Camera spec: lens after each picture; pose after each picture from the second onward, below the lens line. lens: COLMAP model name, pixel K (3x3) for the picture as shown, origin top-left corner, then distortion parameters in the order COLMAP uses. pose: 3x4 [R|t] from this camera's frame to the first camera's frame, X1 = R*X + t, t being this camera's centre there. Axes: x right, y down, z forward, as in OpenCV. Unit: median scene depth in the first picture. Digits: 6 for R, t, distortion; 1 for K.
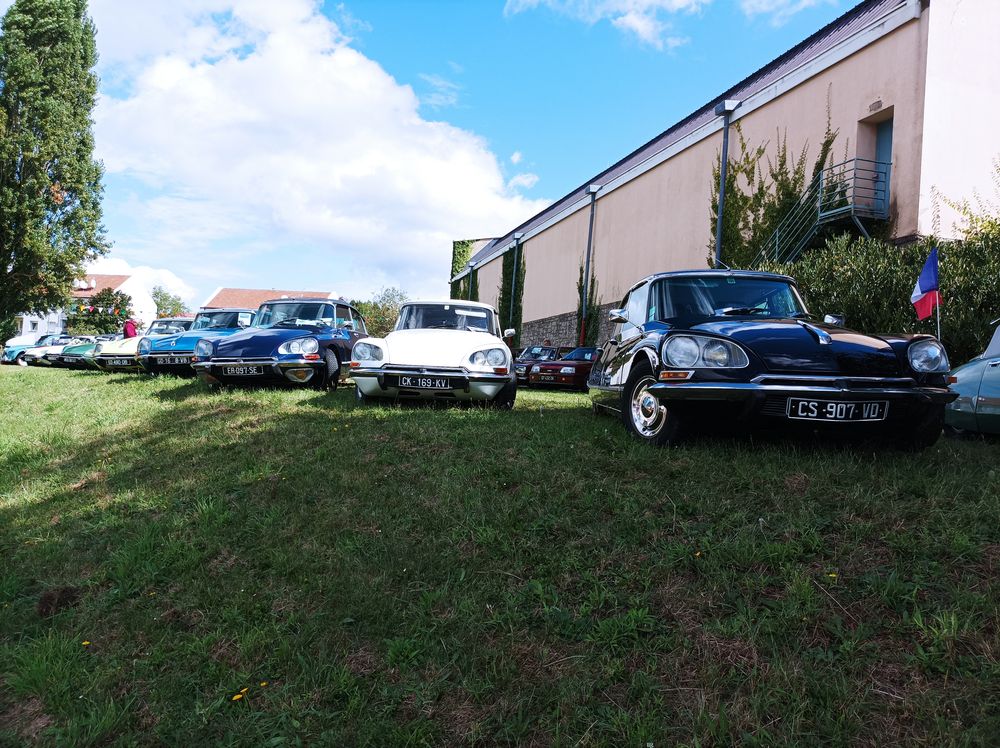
lens RADIAL K [[753.4, 0, 500.0], [0, 753.4, 374.0], [0, 0, 1]] dist [0.043075, -0.039691]
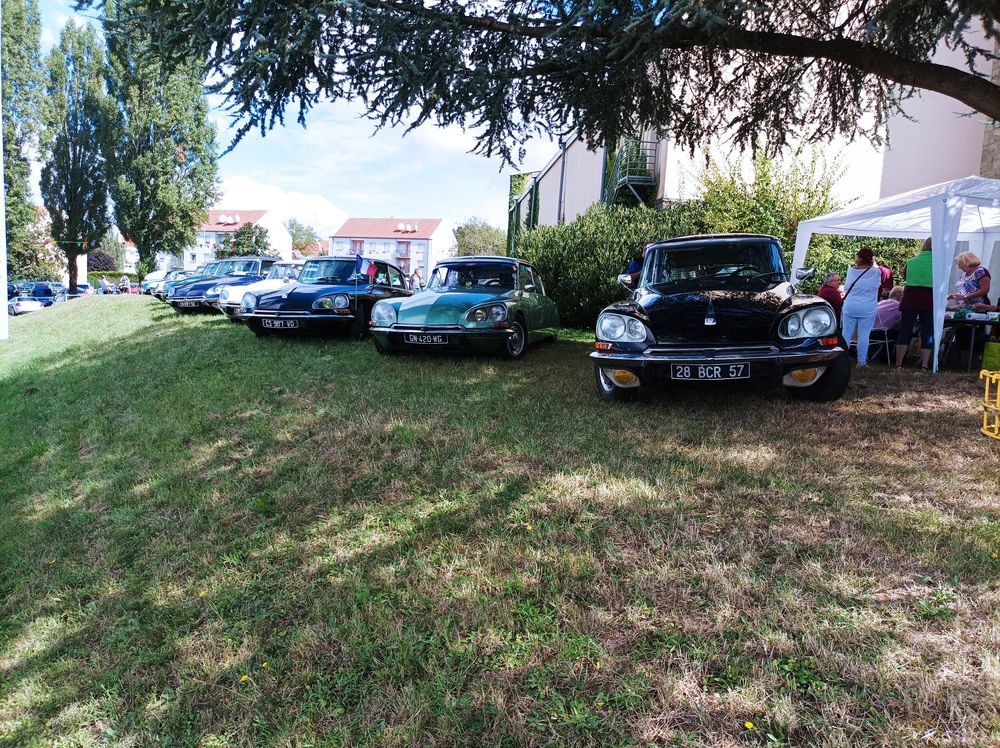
lens RADIAL K [[753.4, 0, 500.0], [0, 753.4, 374.0], [0, 0, 1]] dist [0.043075, -0.039691]
pose [[0.981913, 0.003541, -0.189299, 0.153032], [0.016936, 0.994174, 0.106446, -0.003890], [0.188573, -0.107727, 0.976133, -0.135700]]
